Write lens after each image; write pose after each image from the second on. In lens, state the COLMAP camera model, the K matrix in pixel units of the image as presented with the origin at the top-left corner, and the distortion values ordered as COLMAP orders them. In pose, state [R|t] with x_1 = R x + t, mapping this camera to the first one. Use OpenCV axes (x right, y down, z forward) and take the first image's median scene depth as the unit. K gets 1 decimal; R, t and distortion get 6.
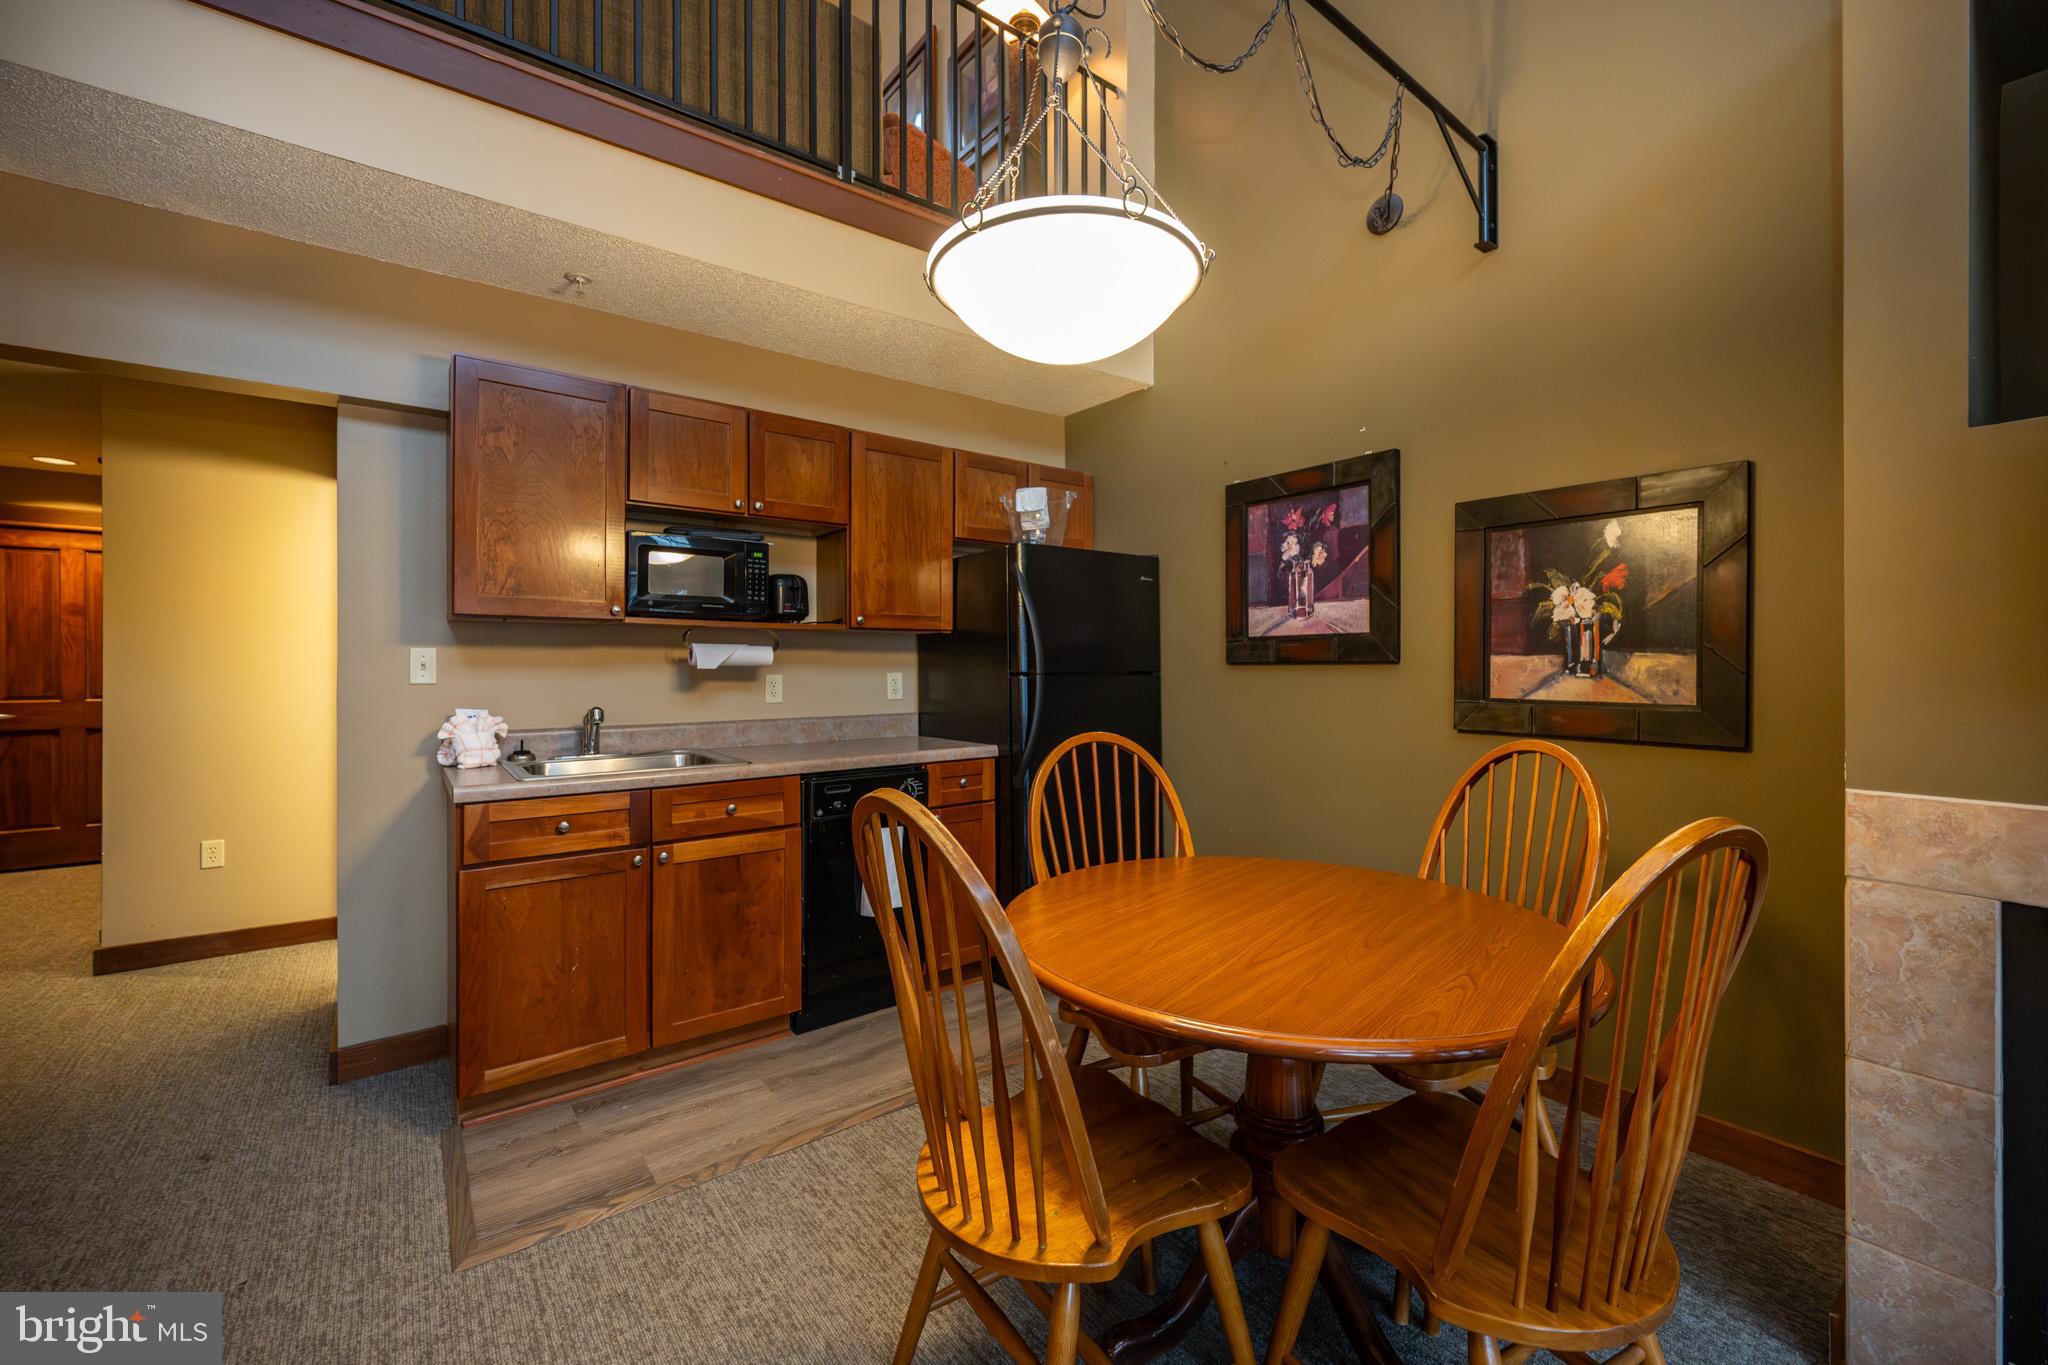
lens RADIAL K [[829.3, 0, 1022.4], [0, 829.3, 669.3], [0, 0, 1]] dist [-0.004174, 0.000852]
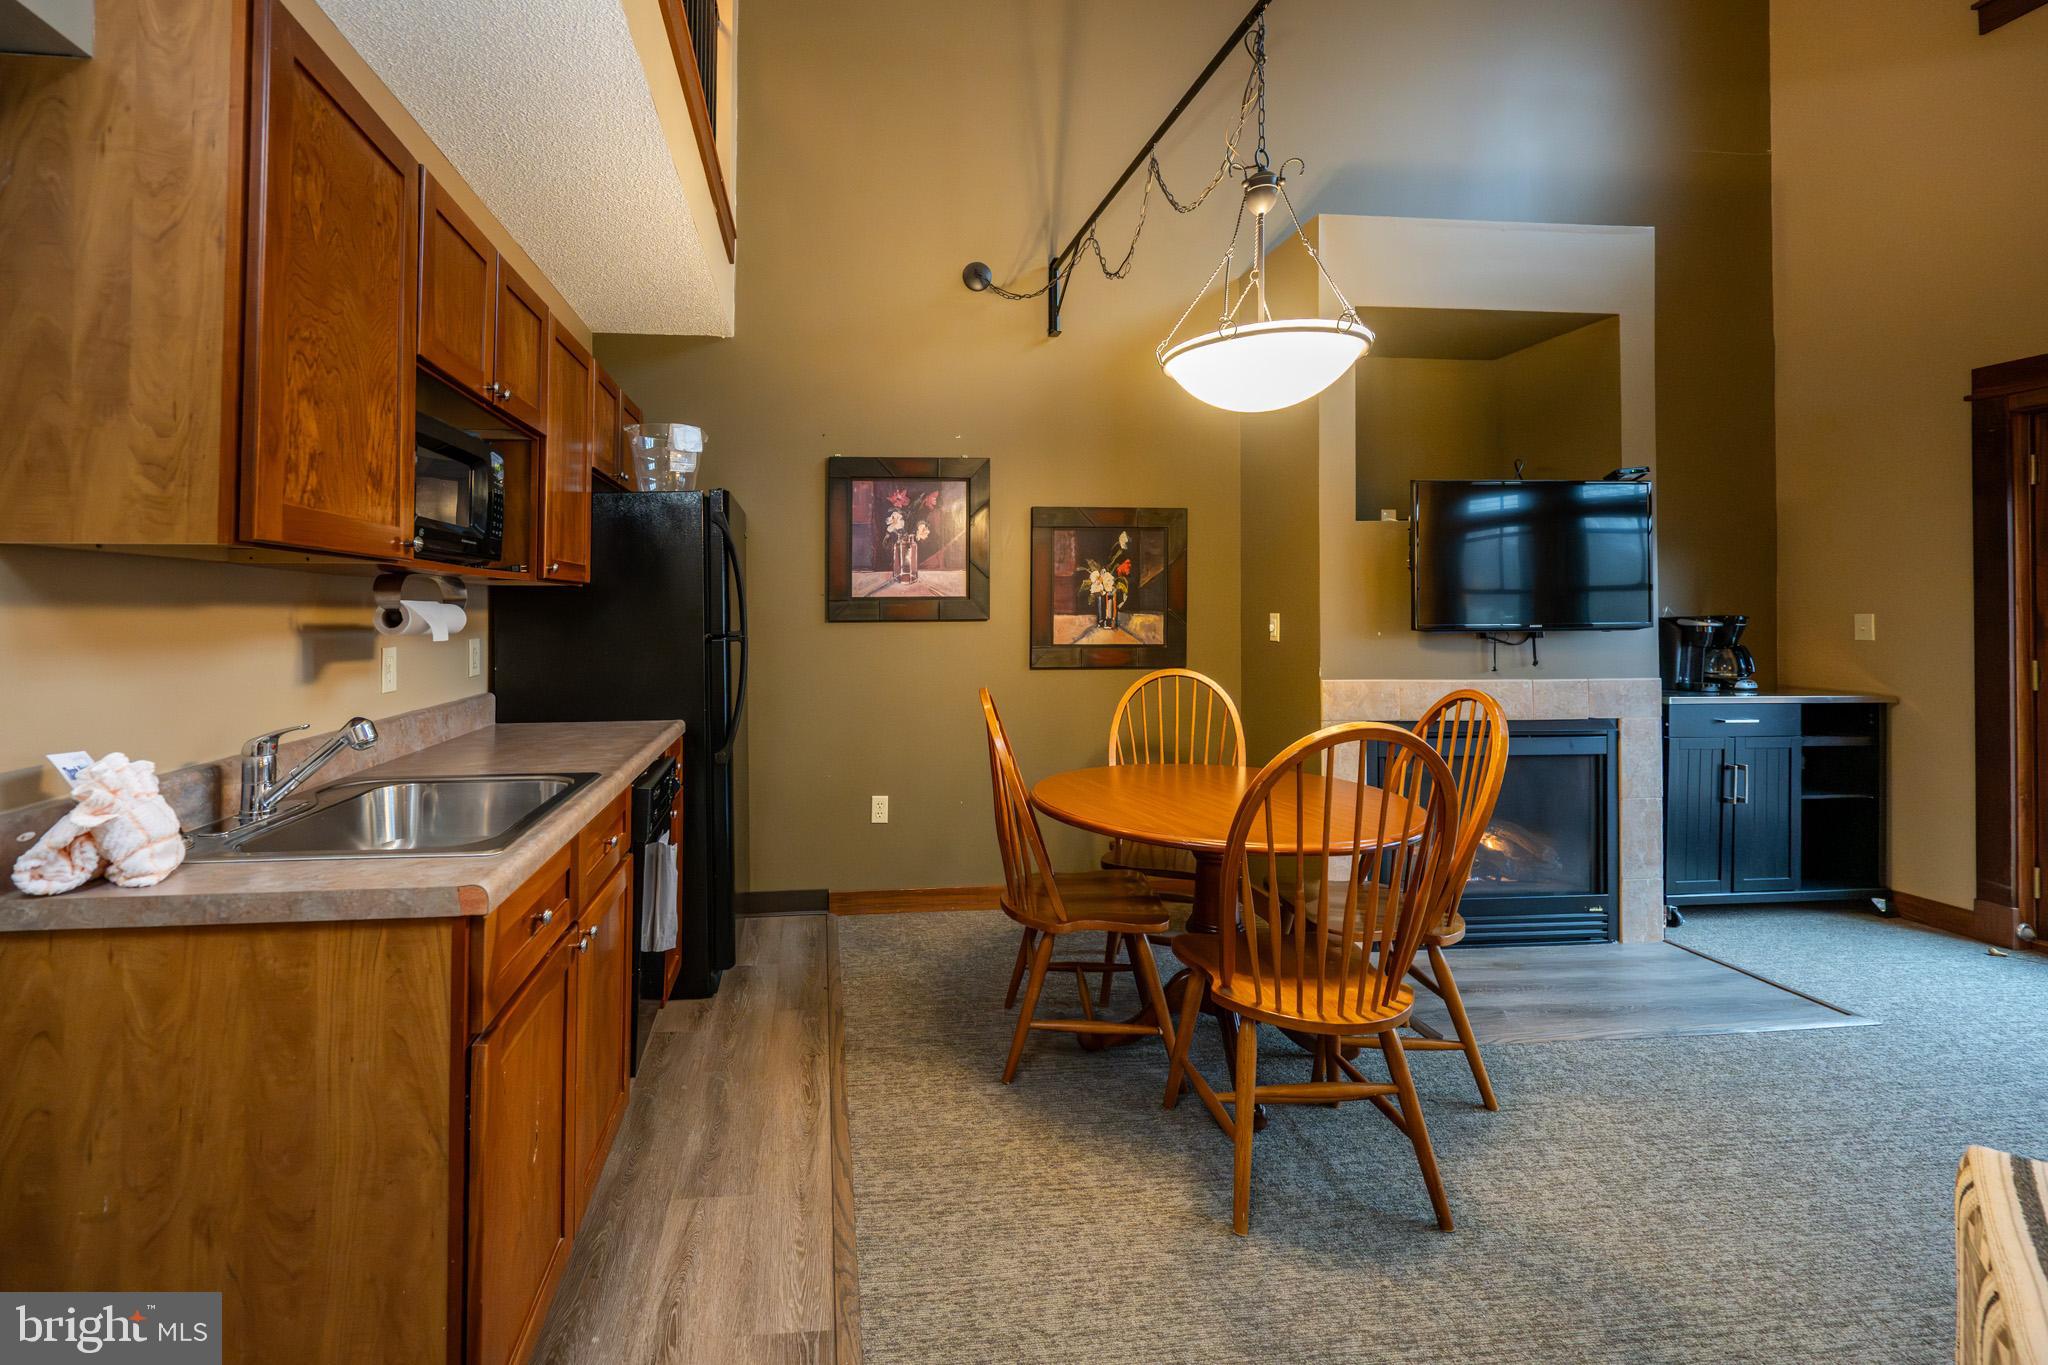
lens RADIAL K [[829.3, 0, 936.7], [0, 829.3, 606.7], [0, 0, 1]] dist [-0.004174, 0.000852]
pose [[0.542766, 0.002702, 0.839880, -0.788152], [0.007647, 0.999937, -0.008159, -0.021229], [-0.839849, 0.010851, 0.542711, 0.391272]]
